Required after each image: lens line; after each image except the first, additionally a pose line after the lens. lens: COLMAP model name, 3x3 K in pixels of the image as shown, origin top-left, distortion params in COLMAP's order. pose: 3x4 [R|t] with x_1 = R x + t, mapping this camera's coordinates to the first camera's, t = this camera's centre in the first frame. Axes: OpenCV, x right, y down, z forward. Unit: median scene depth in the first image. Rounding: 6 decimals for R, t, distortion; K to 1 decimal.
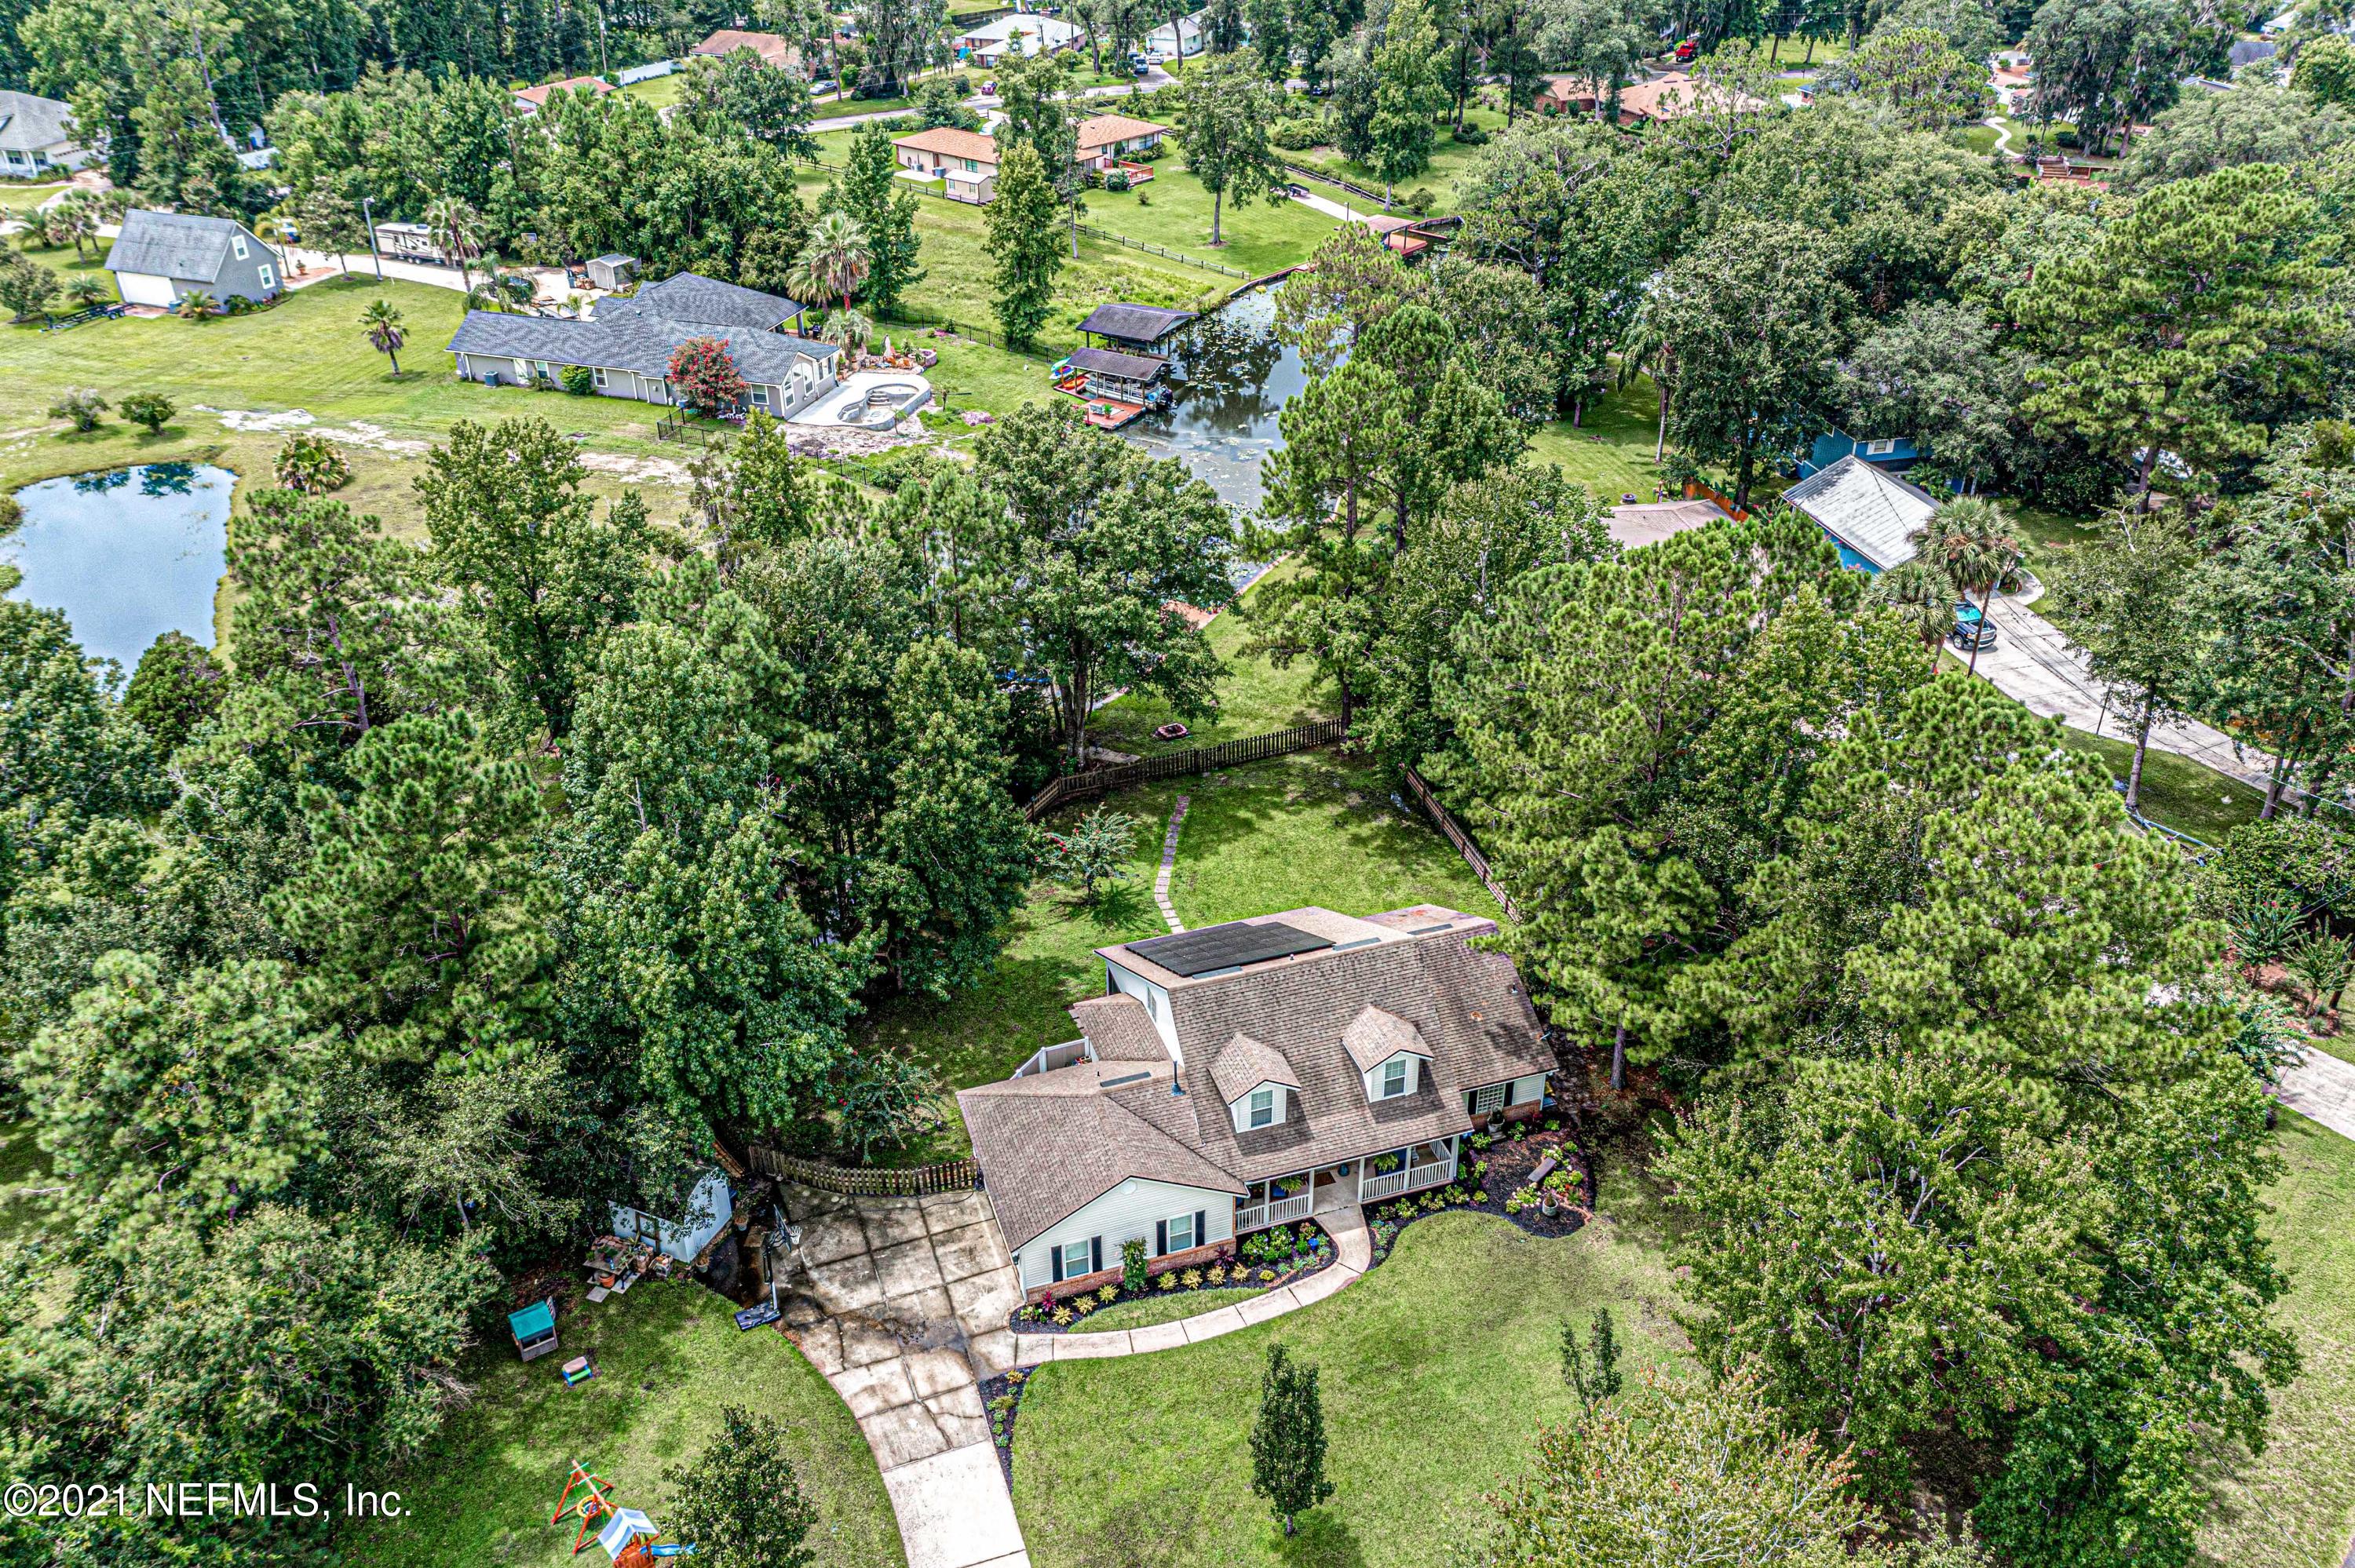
lens RADIAL K [[1748.8, 0, 1177.5], [0, 1748.8, 784.0], [0, 0, 1]] dist [0.025551, -0.003120]
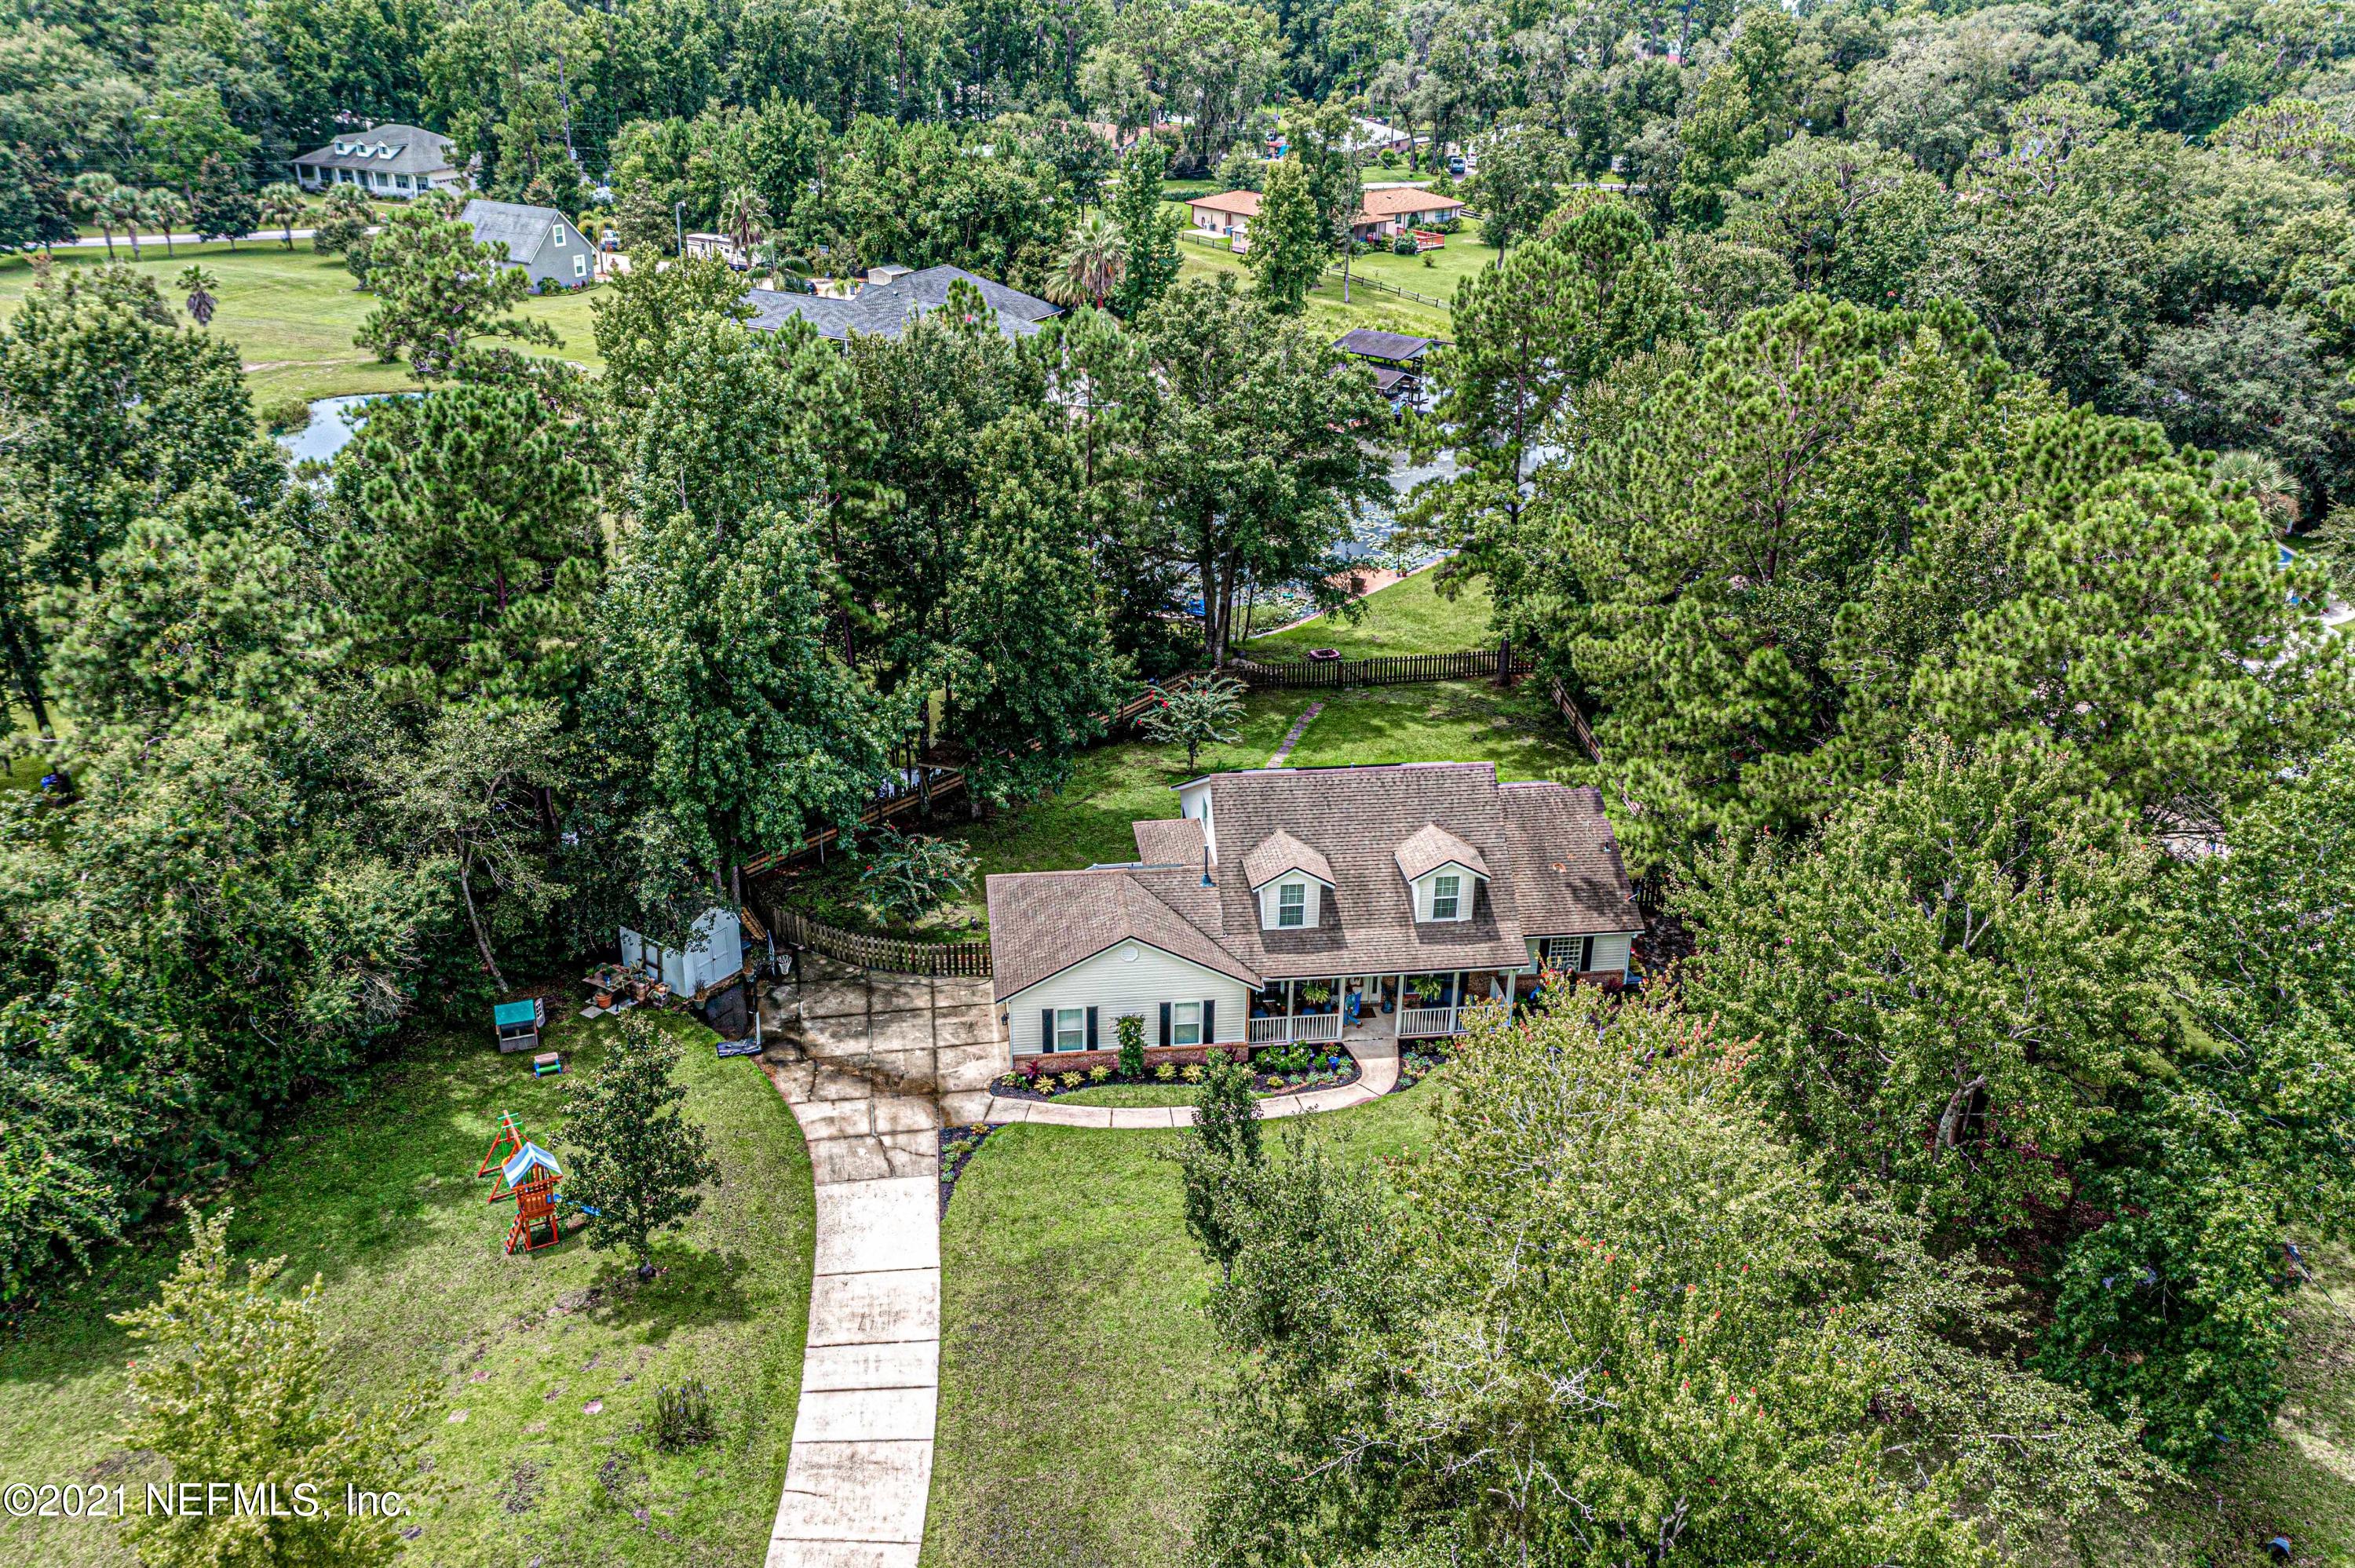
lens RADIAL K [[1798.4, 0, 1177.5], [0, 1798.4, 784.0], [0, 0, 1]] dist [0.026706, -0.003890]
pose [[0.980475, 0.095620, -0.171832, 0.144030], [-0.112621, 0.989364, -0.092062, 0.213901], [0.161201, 0.109617, 0.980815, 0.054896]]
